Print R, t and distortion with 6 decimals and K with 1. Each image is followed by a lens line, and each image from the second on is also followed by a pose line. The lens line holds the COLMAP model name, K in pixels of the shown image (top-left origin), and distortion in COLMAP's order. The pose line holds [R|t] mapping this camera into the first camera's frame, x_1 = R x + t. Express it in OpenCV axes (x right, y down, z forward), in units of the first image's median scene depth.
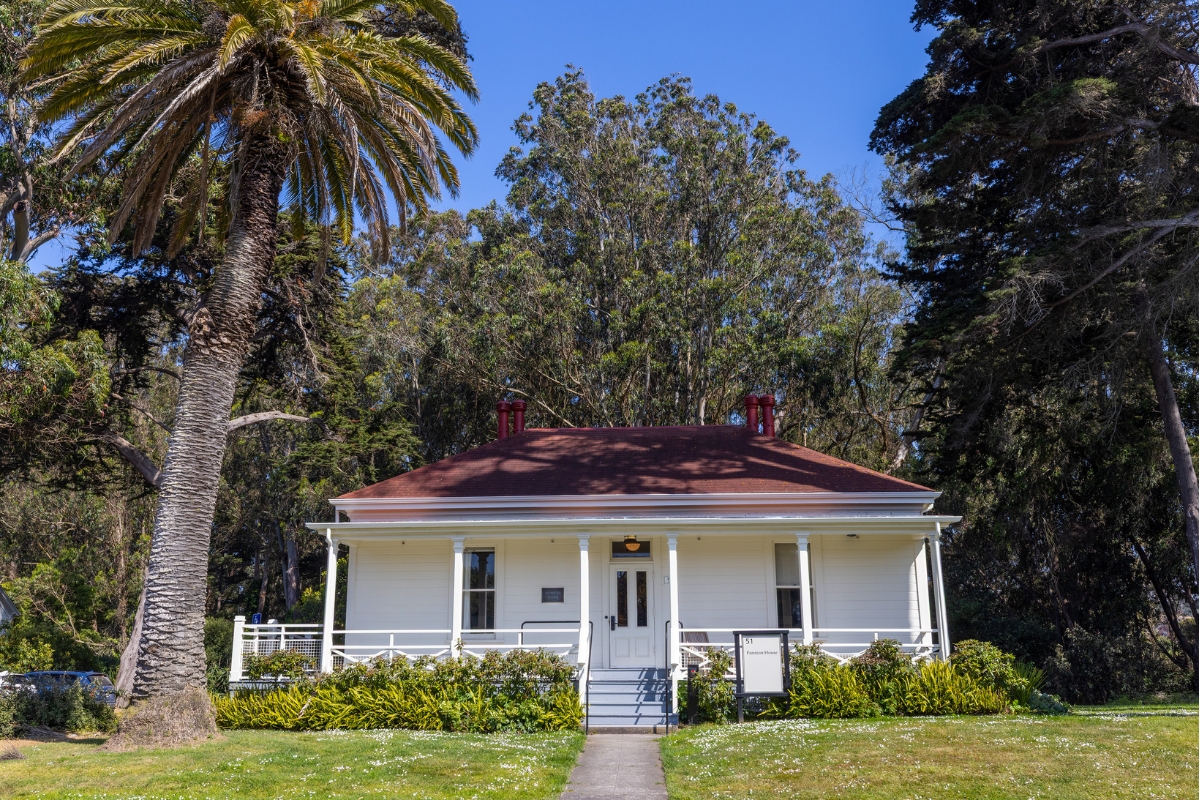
lens RADIAL K [[1079.2, 0, 577.7], [0, 1079.2, 400.6], [0, 0, 1]] dist [0.001920, -0.000140]
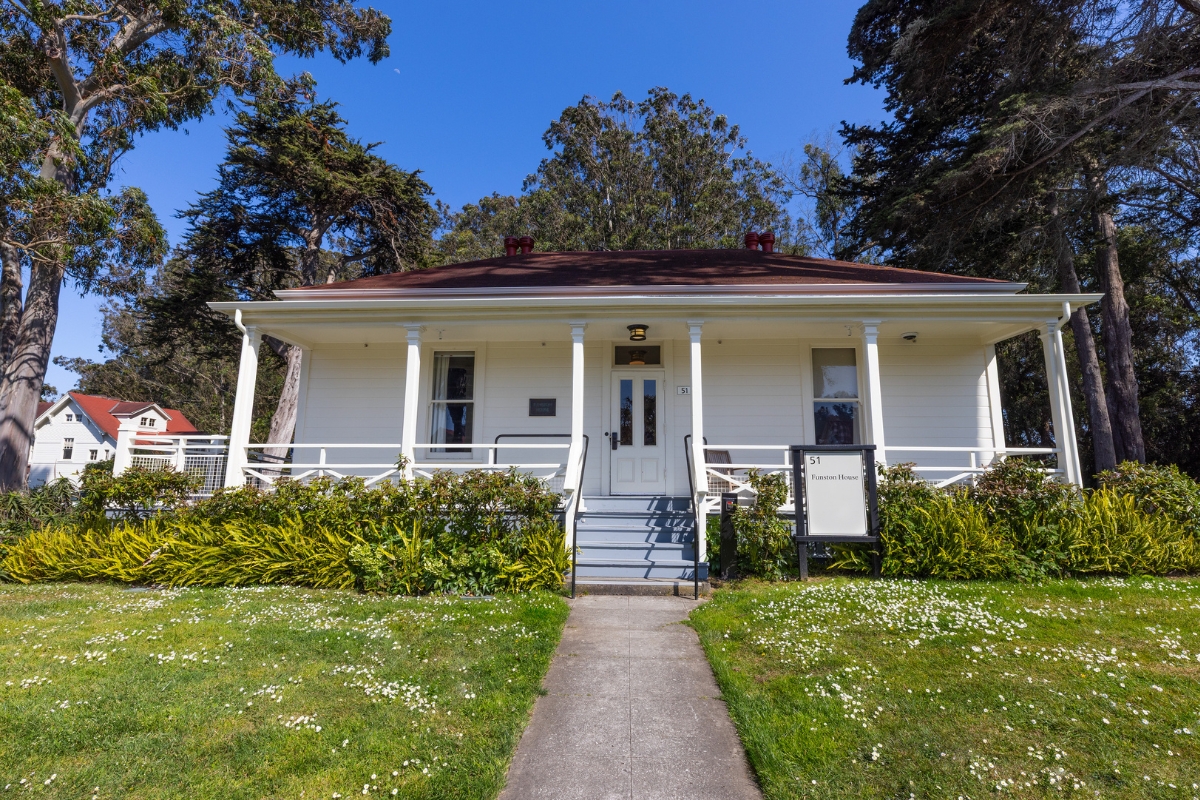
lens RADIAL K [[557.9, 0, 600.0], [0, 557.9, 400.0], [0, 0, 1]] dist [0.001304, 0.000123]
pose [[0.999938, 0.010031, 0.004915, 0.021084], [-0.010423, 0.996106, 0.087542, 0.151704], [-0.004017, -0.087588, 0.996149, 0.636890]]
